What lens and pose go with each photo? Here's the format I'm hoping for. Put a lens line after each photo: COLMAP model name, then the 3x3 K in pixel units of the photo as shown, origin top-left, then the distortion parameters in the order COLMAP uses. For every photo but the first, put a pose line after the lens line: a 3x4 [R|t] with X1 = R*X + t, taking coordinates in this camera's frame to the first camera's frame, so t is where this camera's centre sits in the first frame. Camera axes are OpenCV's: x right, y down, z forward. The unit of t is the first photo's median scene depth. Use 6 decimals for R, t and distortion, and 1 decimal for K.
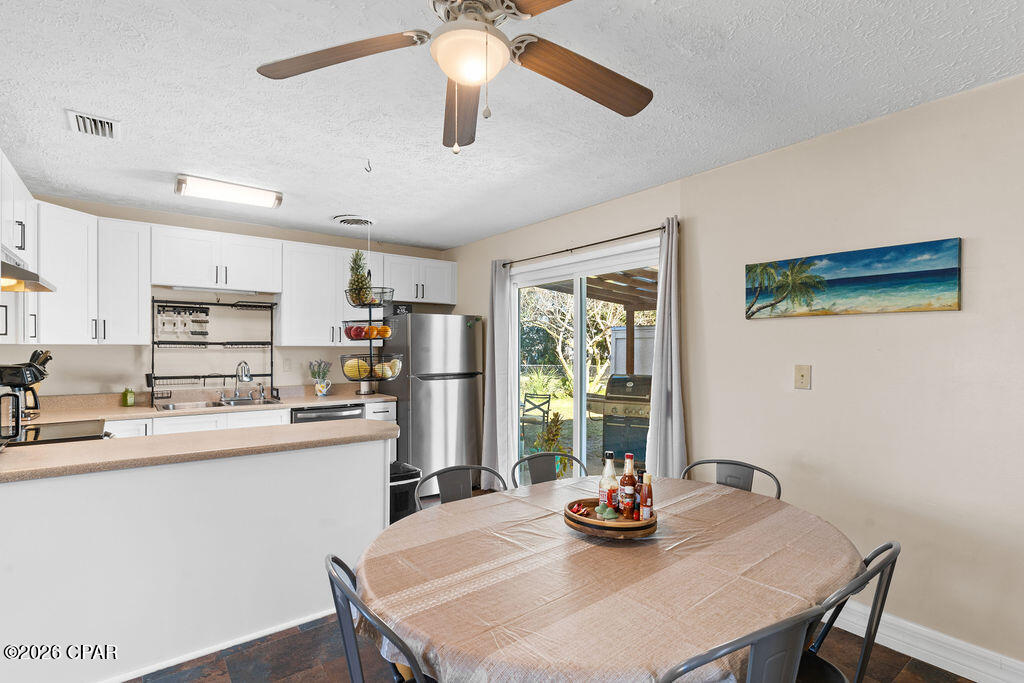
lens RADIAL K [[494.5, 0, 506.9], [0, 494.5, 350.3], [0, 0, 1]] dist [0.002658, -0.001378]
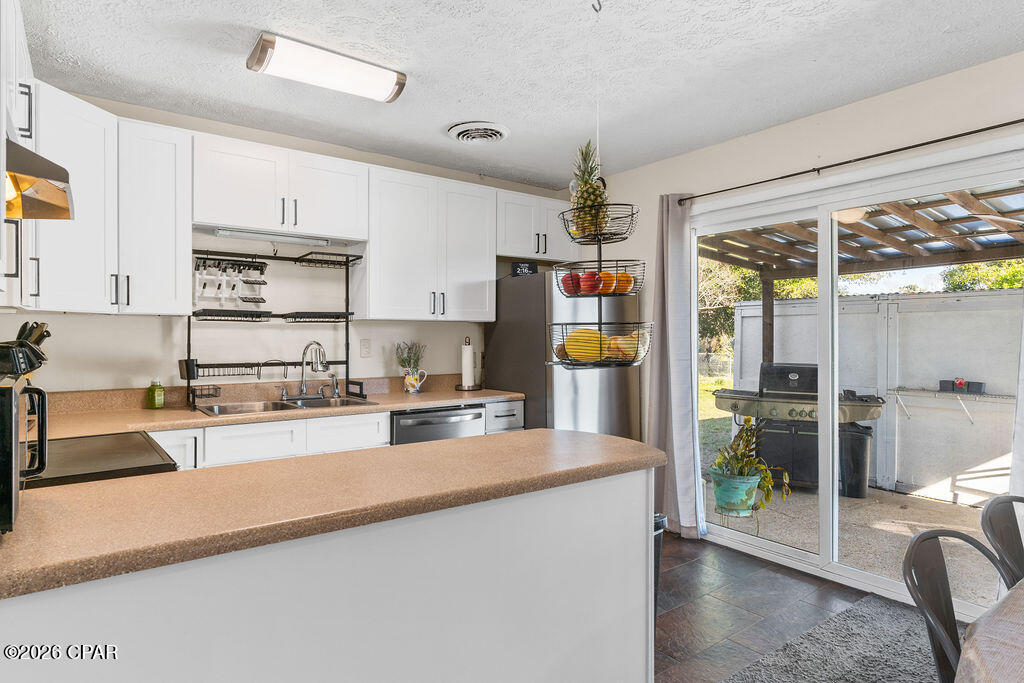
lens RADIAL K [[587.0, 0, 511.9], [0, 587.0, 334.7], [0, 0, 1]] dist [-0.003052, 0.002729]
pose [[0.999890, -0.003909, -0.014299, -0.256876], [0.003800, 0.999964, -0.007646, 0.020433], [0.014328, 0.007591, 0.999869, 0.206716]]
